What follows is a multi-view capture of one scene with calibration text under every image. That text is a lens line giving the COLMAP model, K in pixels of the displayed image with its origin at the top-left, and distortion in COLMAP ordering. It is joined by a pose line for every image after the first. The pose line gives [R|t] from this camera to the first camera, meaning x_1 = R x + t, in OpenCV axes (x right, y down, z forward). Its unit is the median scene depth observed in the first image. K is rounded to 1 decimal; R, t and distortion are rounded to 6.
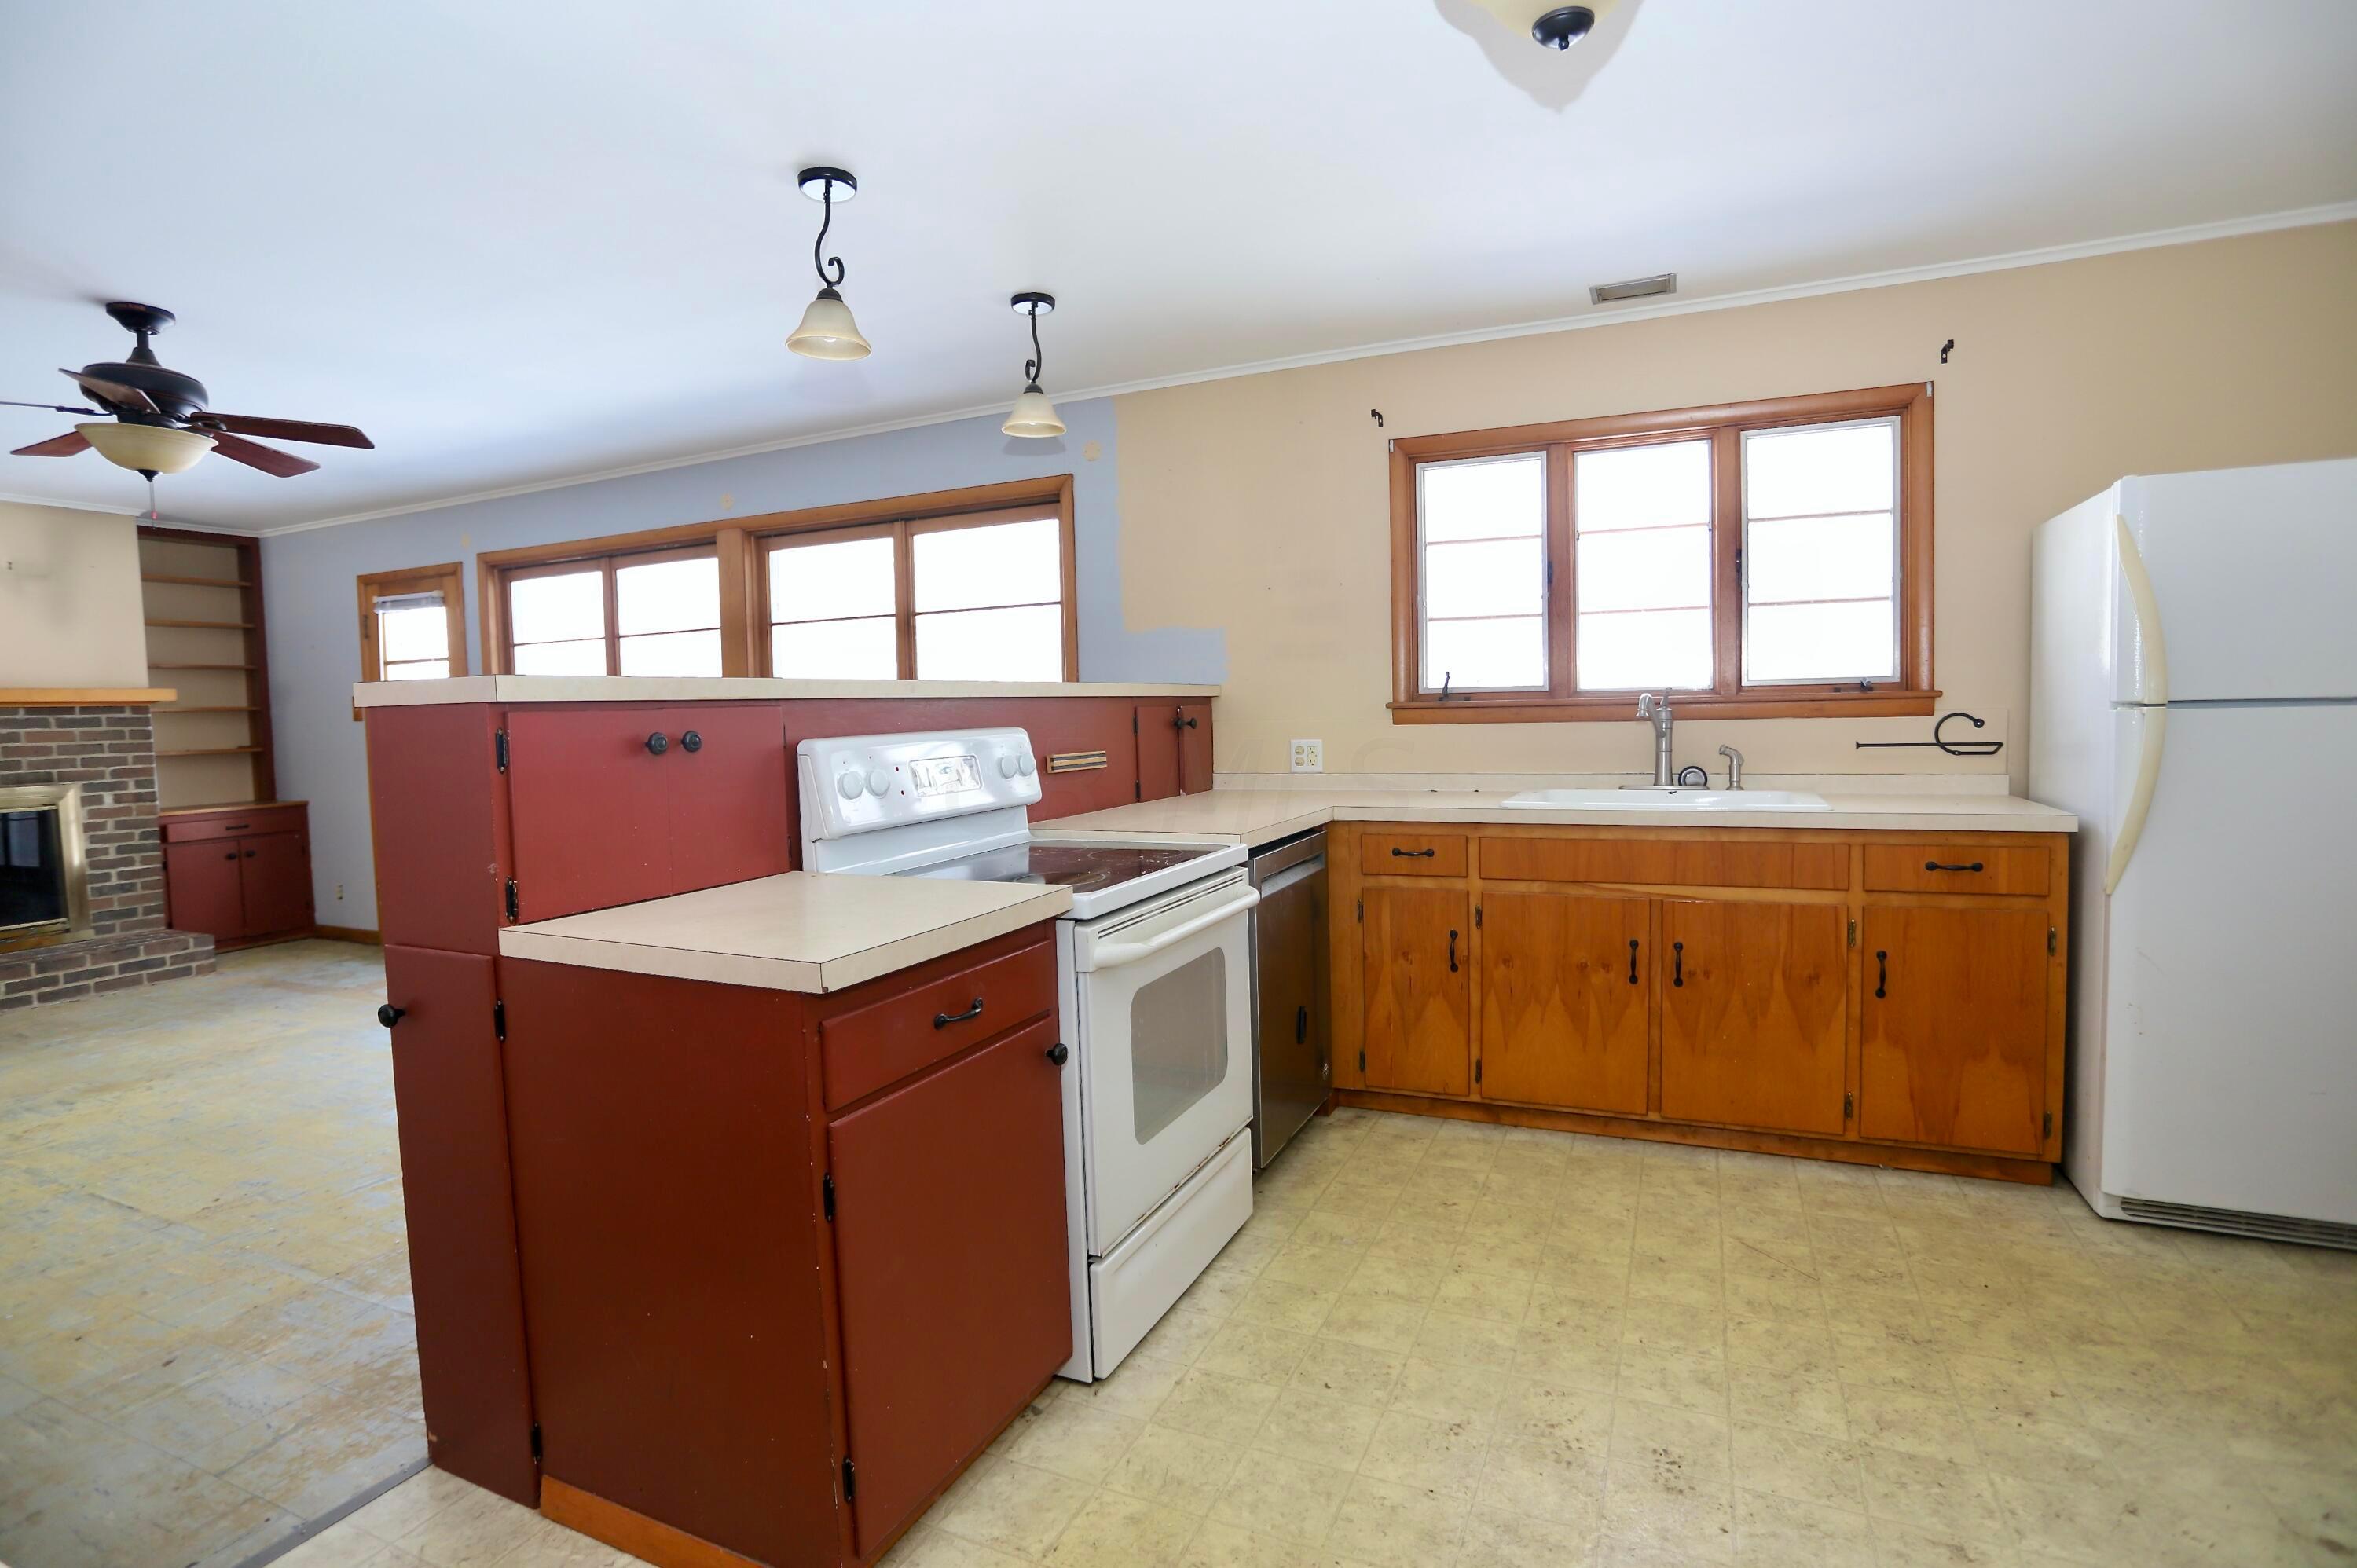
lens RADIAL K [[1151.7, 0, 1176.4], [0, 1151.7, 769.1], [0, 0, 1]] dist [-0.060069, 0.023161]
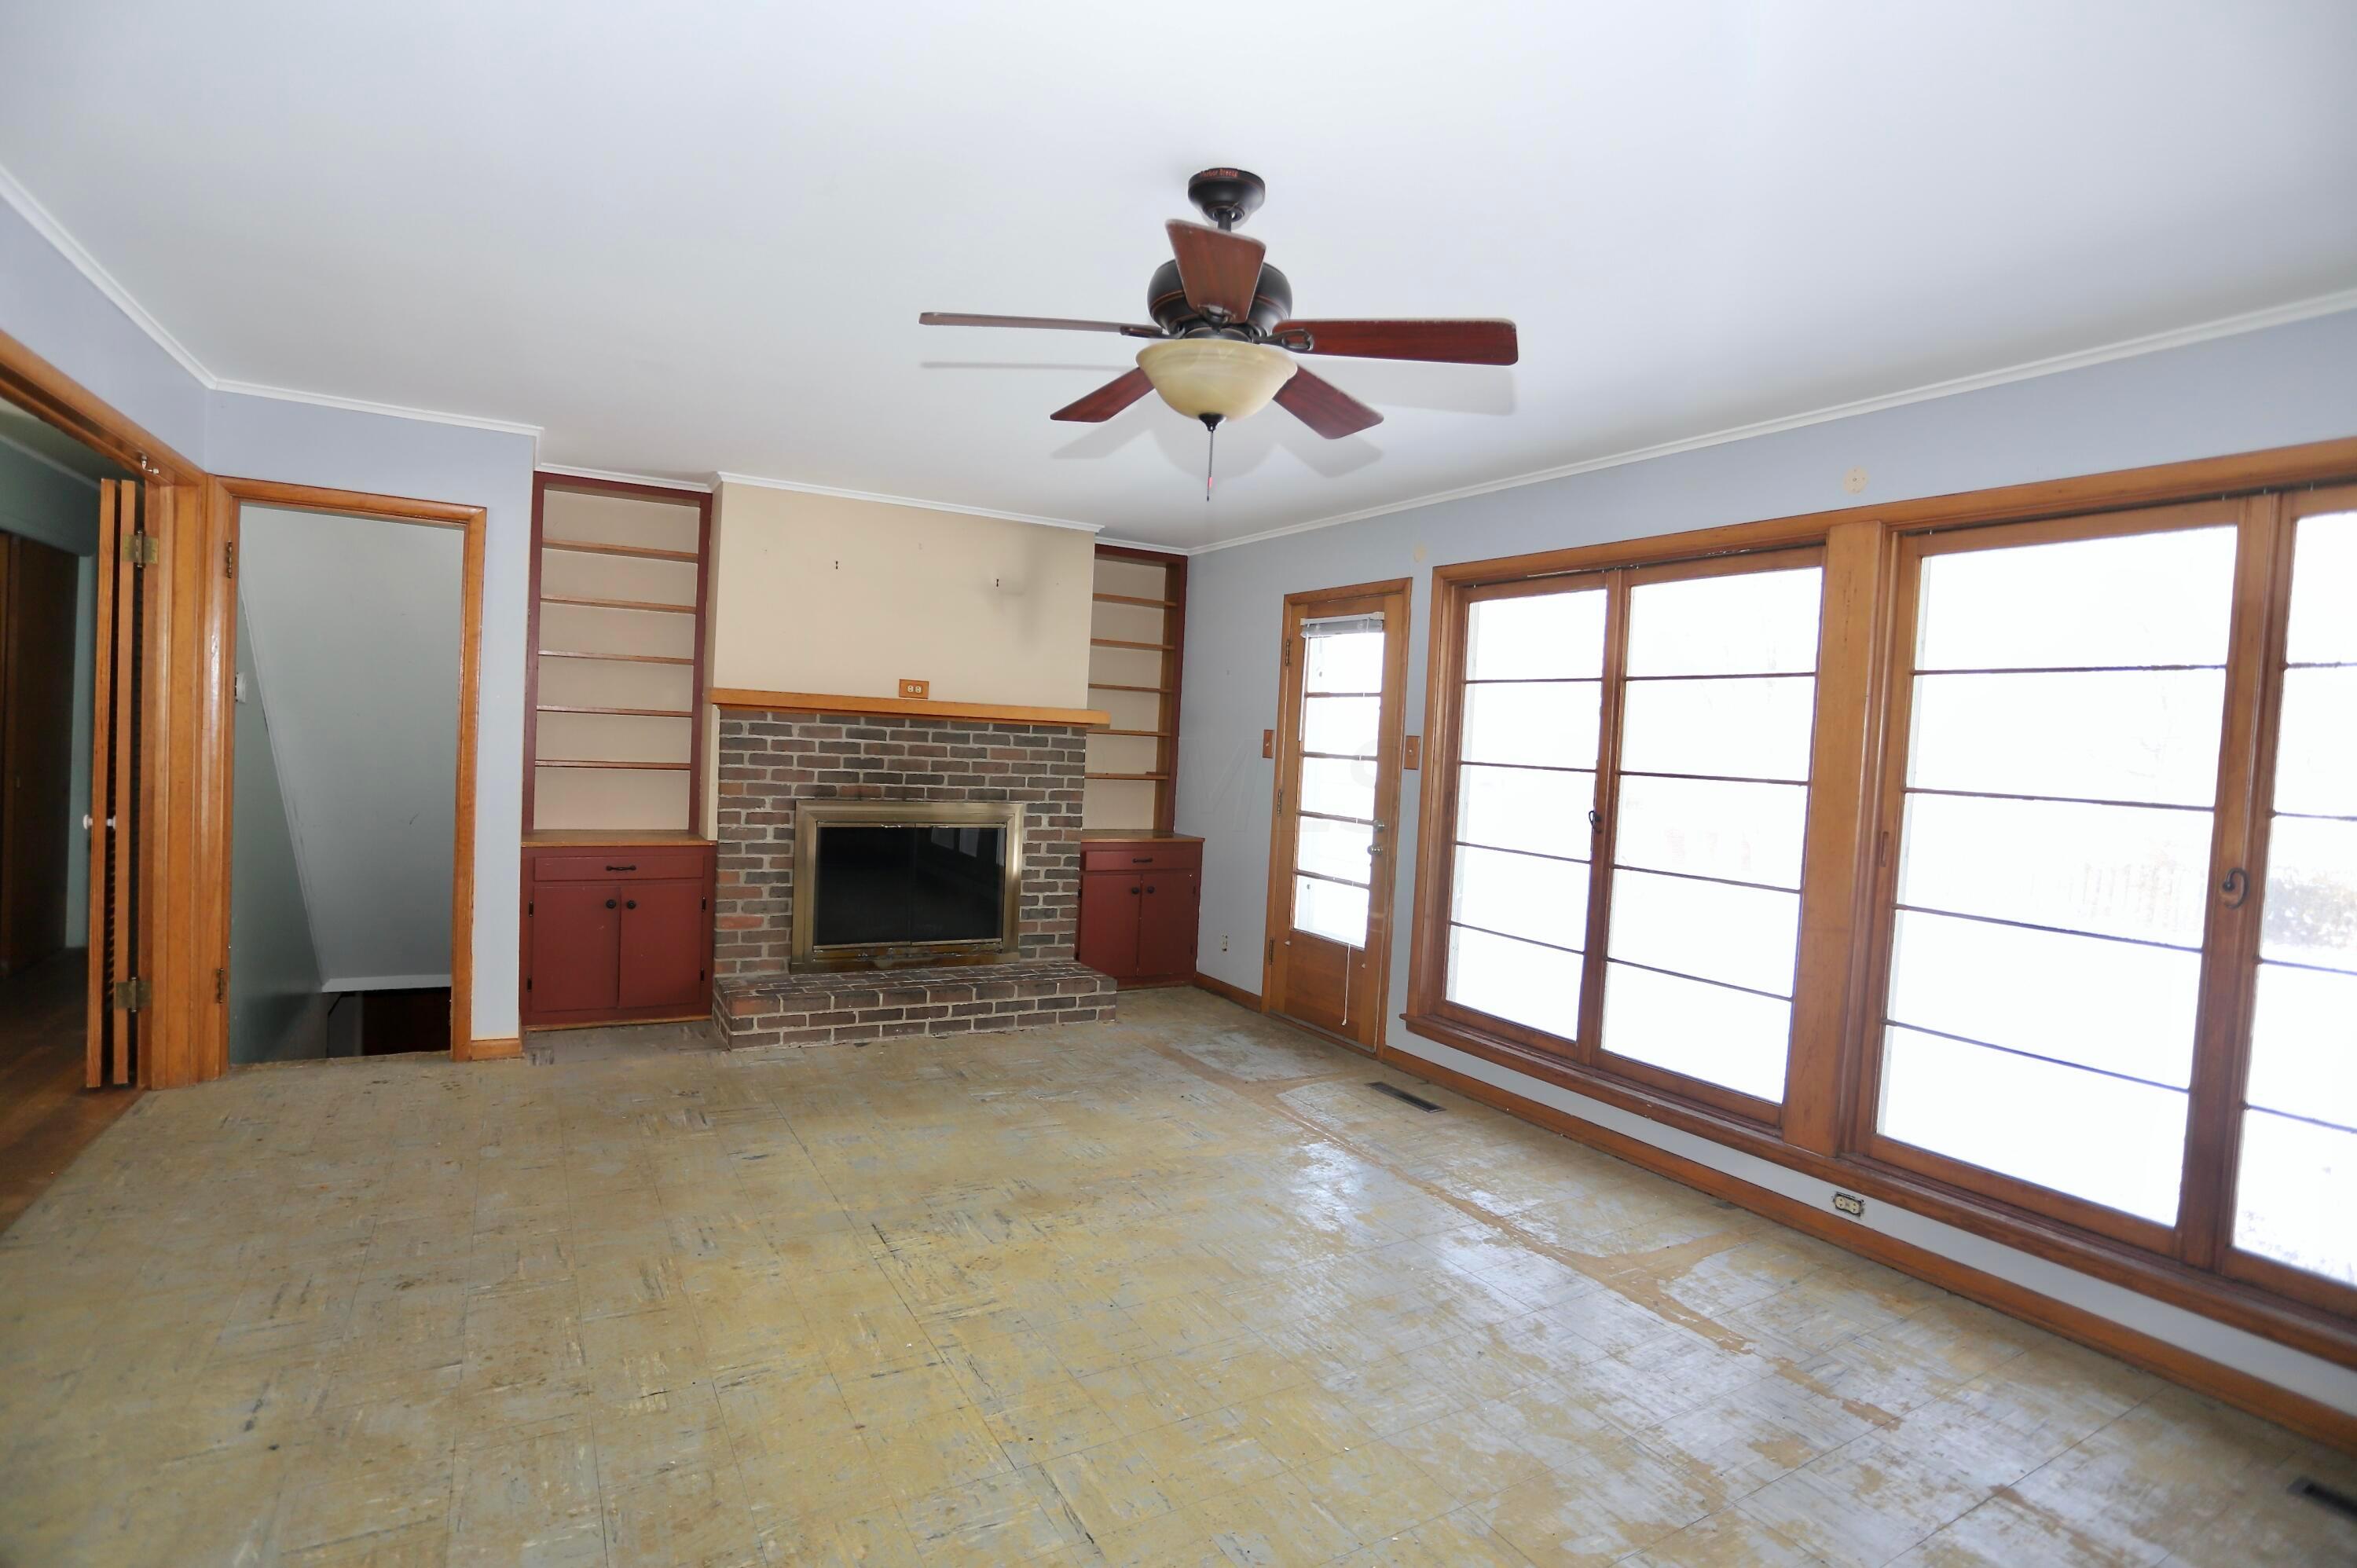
lens RADIAL K [[1151.7, 0, 1176.4], [0, 1151.7, 769.1], [0, 0, 1]] dist [-0.060069, 0.023161]
pose [[0.812412, 0.084255, -0.576965, -0.293559], [-0.102754, 0.994707, 0.000573, -0.030671], [0.573959, 0.058820, 0.816769, 0.243260]]
